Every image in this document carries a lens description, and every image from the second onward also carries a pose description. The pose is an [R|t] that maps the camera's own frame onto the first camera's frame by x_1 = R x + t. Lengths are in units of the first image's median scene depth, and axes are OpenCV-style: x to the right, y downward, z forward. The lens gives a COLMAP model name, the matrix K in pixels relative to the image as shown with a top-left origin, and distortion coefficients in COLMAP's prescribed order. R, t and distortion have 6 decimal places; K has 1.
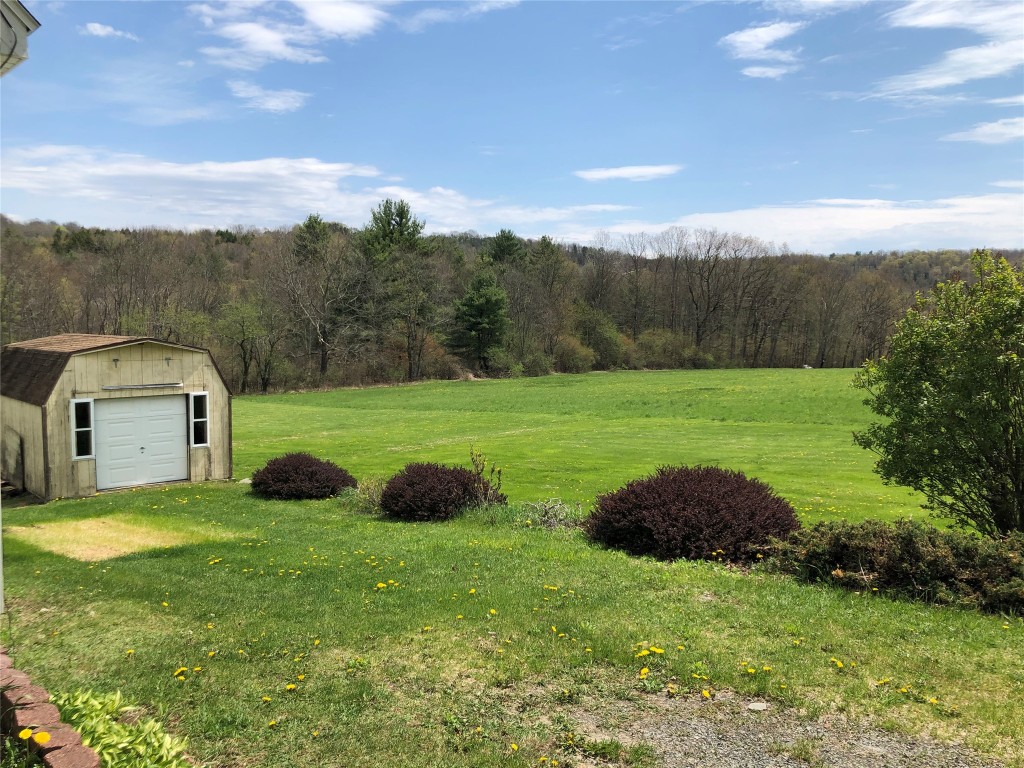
lens RADIAL K [[840.4, 0, 512.0], [0, 840.4, 384.0], [0, 0, 1]] dist [0.007614, 0.005023]
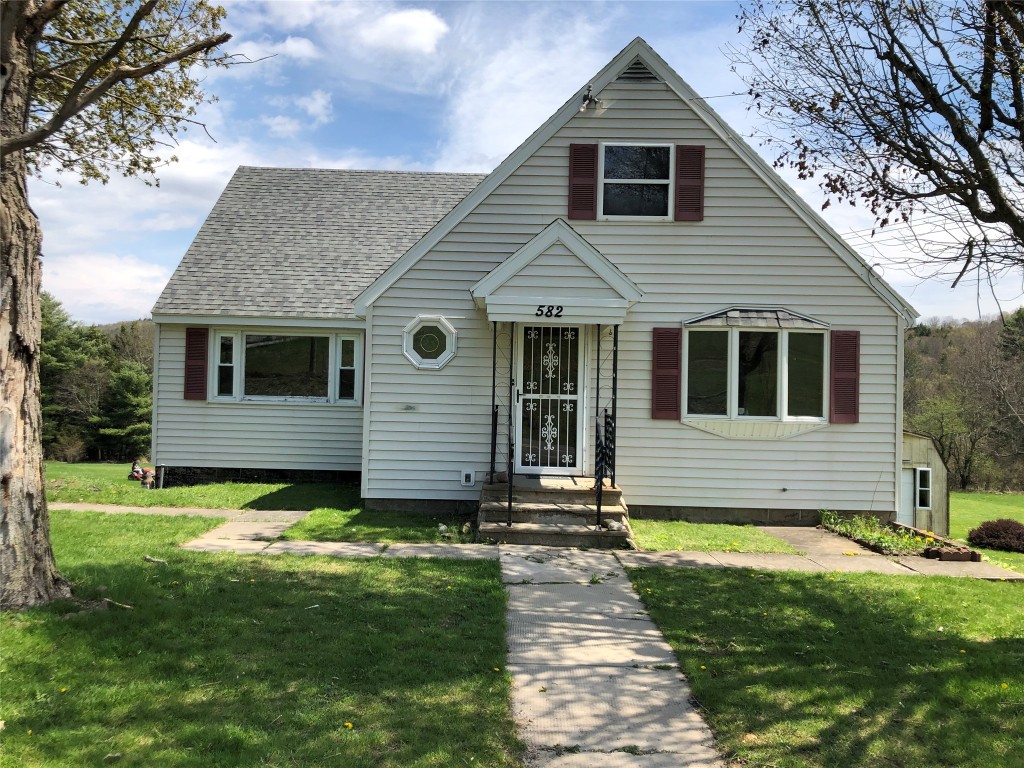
lens RADIAL K [[840.4, 0, 512.0], [0, 840.4, 384.0], [0, 0, 1]] dist [0.007614, 0.005023]
pose [[0.714489, -0.006858, -0.699613, 0.089720], [-0.072358, 0.993866, -0.083638, 0.034236], [0.695895, 0.110381, 0.709610, -0.388663]]
